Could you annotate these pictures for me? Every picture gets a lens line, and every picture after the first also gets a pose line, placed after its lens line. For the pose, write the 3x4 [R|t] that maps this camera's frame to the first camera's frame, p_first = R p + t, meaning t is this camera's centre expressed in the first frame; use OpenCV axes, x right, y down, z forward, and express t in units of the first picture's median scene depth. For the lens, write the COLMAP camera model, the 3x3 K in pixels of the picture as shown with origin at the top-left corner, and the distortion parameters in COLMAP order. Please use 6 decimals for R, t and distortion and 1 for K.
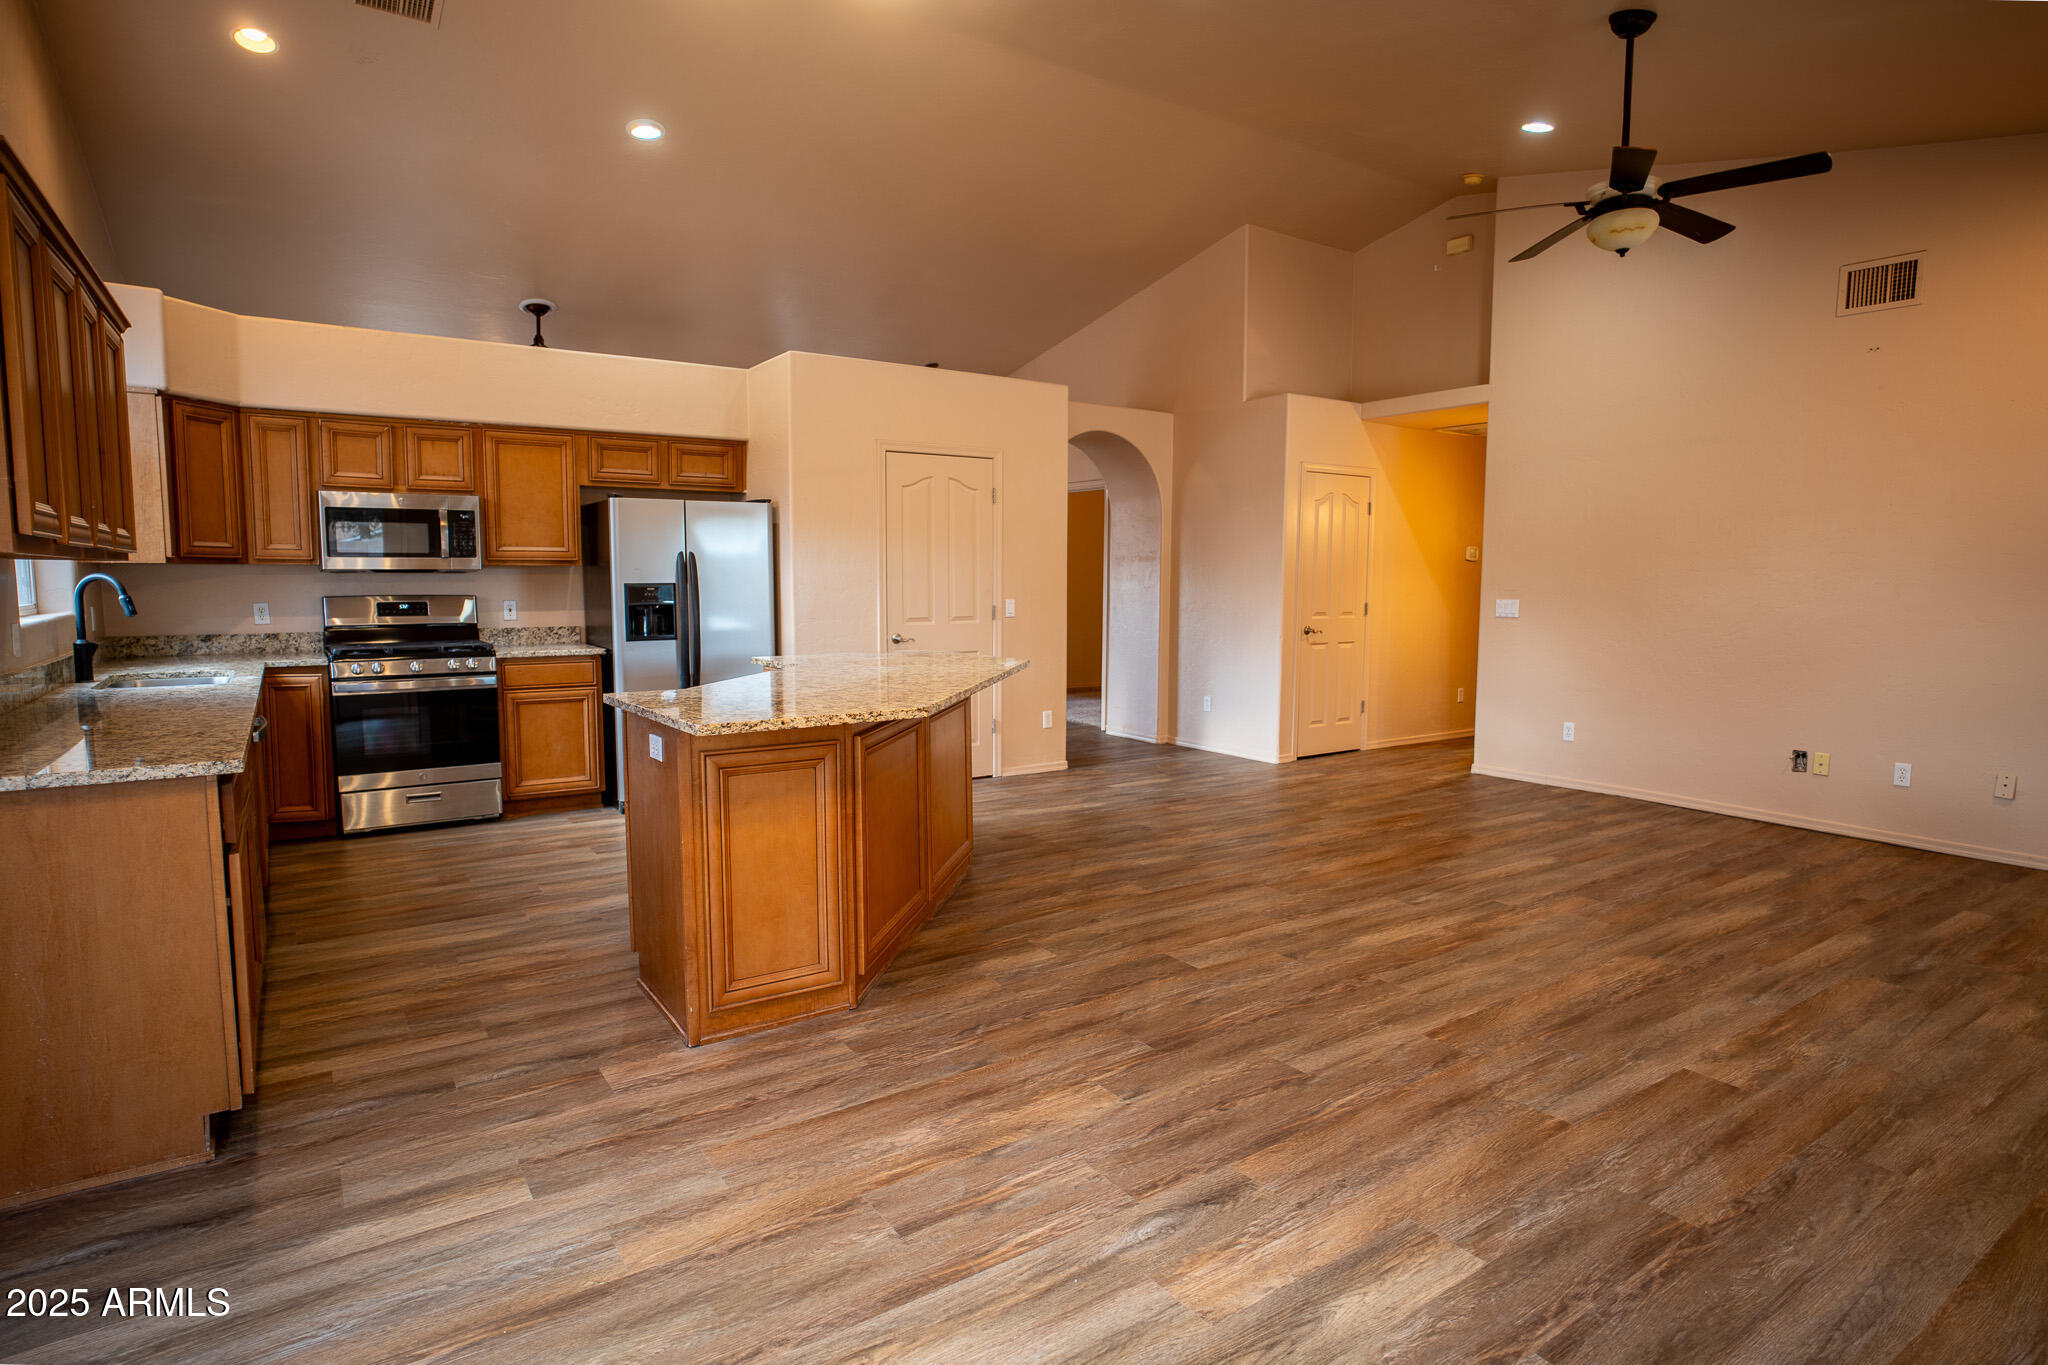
lens RADIAL K [[1058.1, 0, 1024.0], [0, 1058.1, 682.5], [0, 0, 1]] dist [-0.048533, 0.022904]
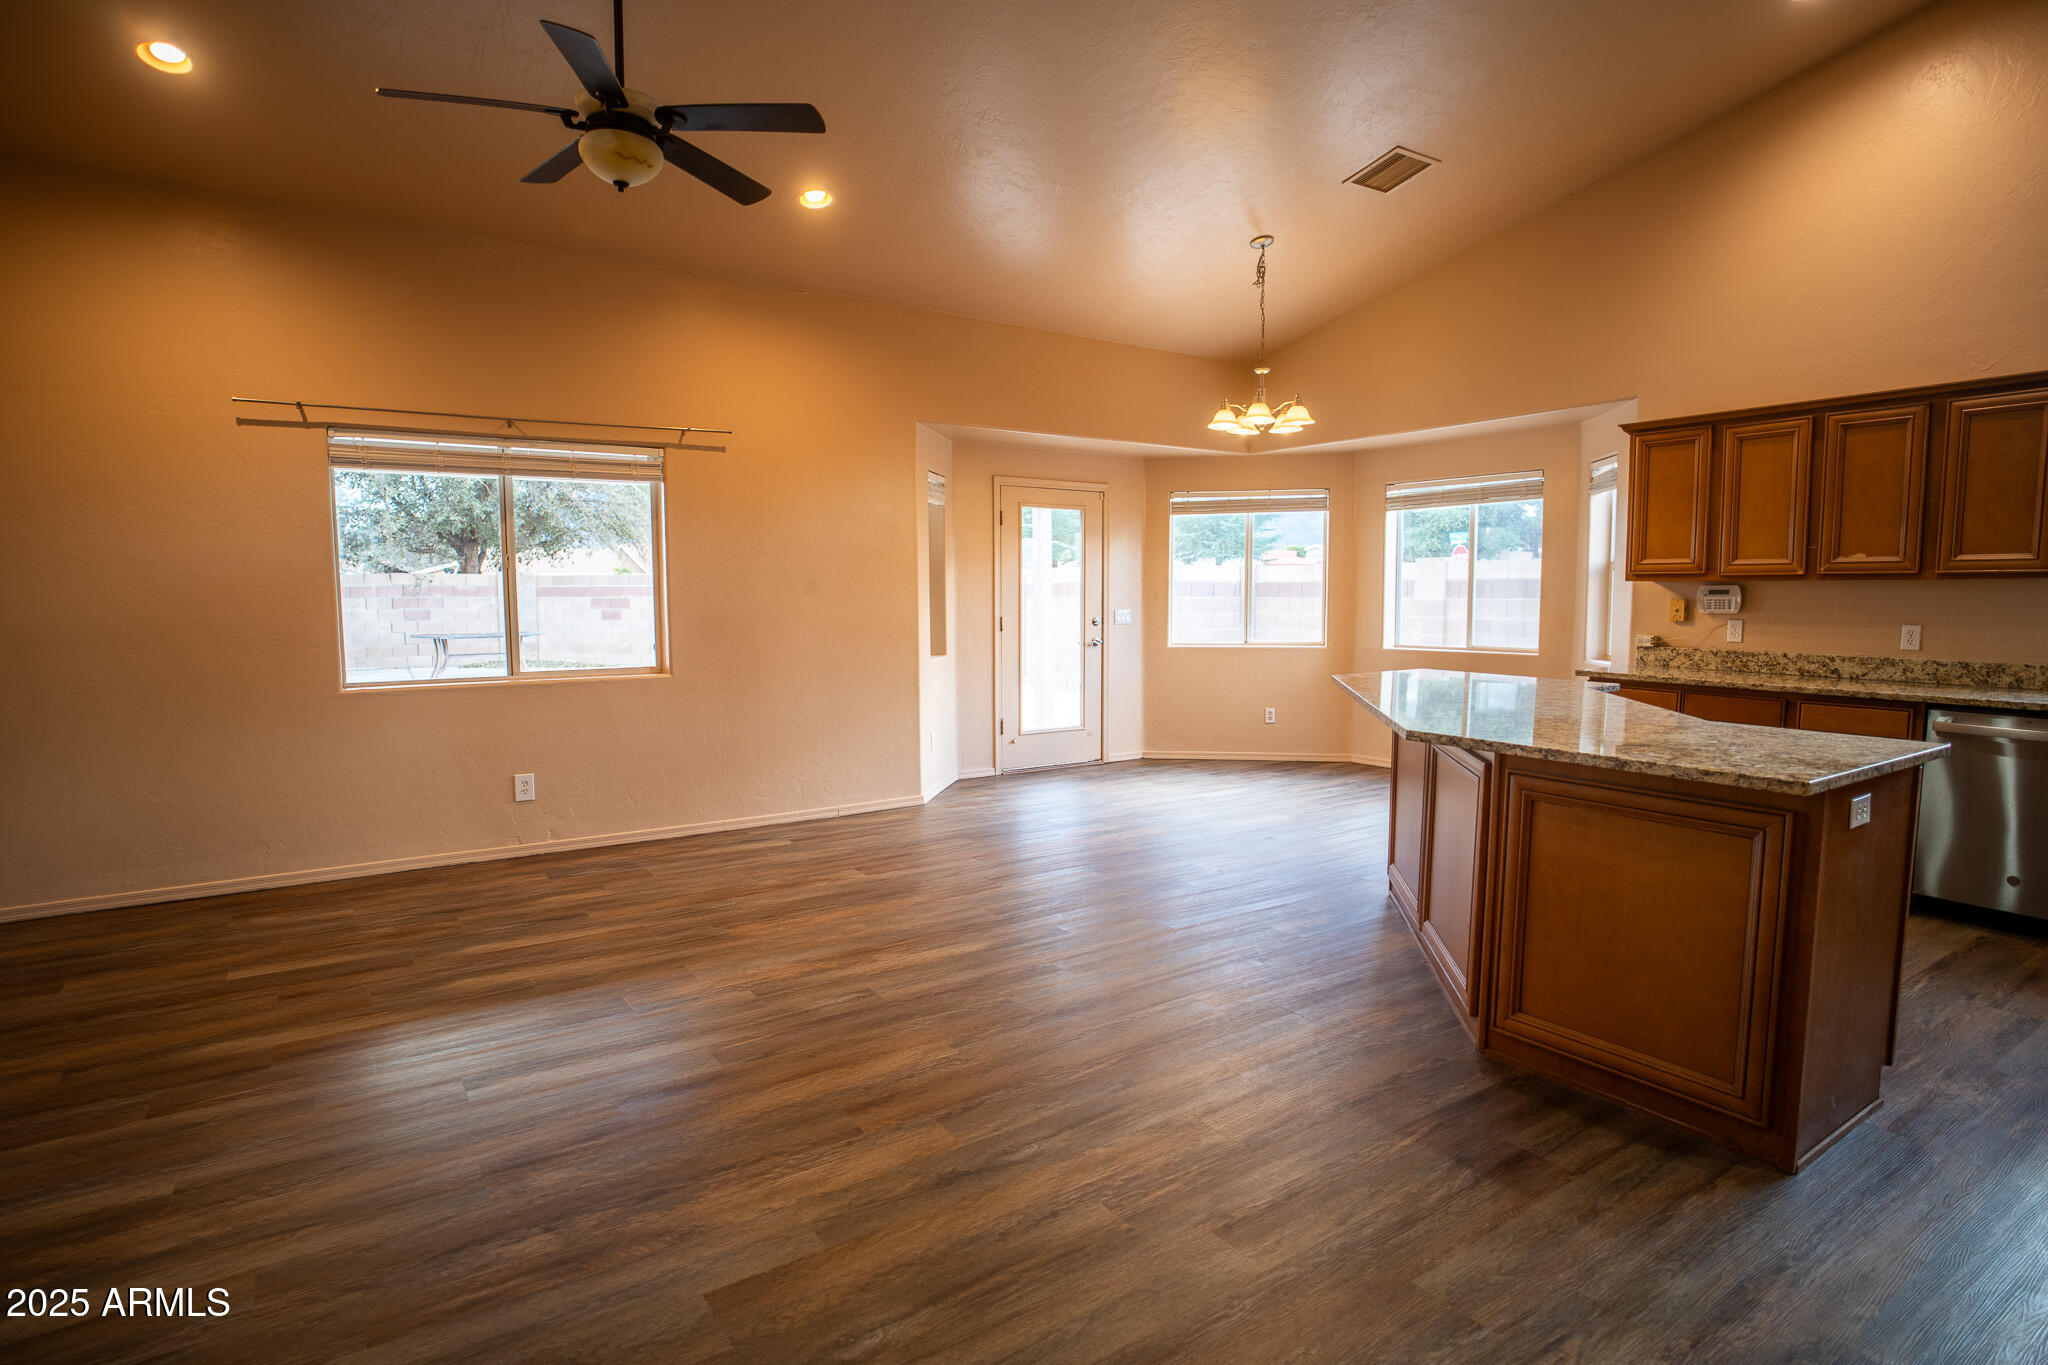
lens RADIAL K [[1058.1, 0, 1024.0], [0, 1058.1, 682.5], [0, 0, 1]] dist [-0.048533, 0.022904]
pose [[-0.999988, -0.001019, 0.004692, 0.204987], [-0.000110, 0.981829, 0.189769, -0.149687], [-0.004800, 0.189767, -0.981817, 1.466915]]
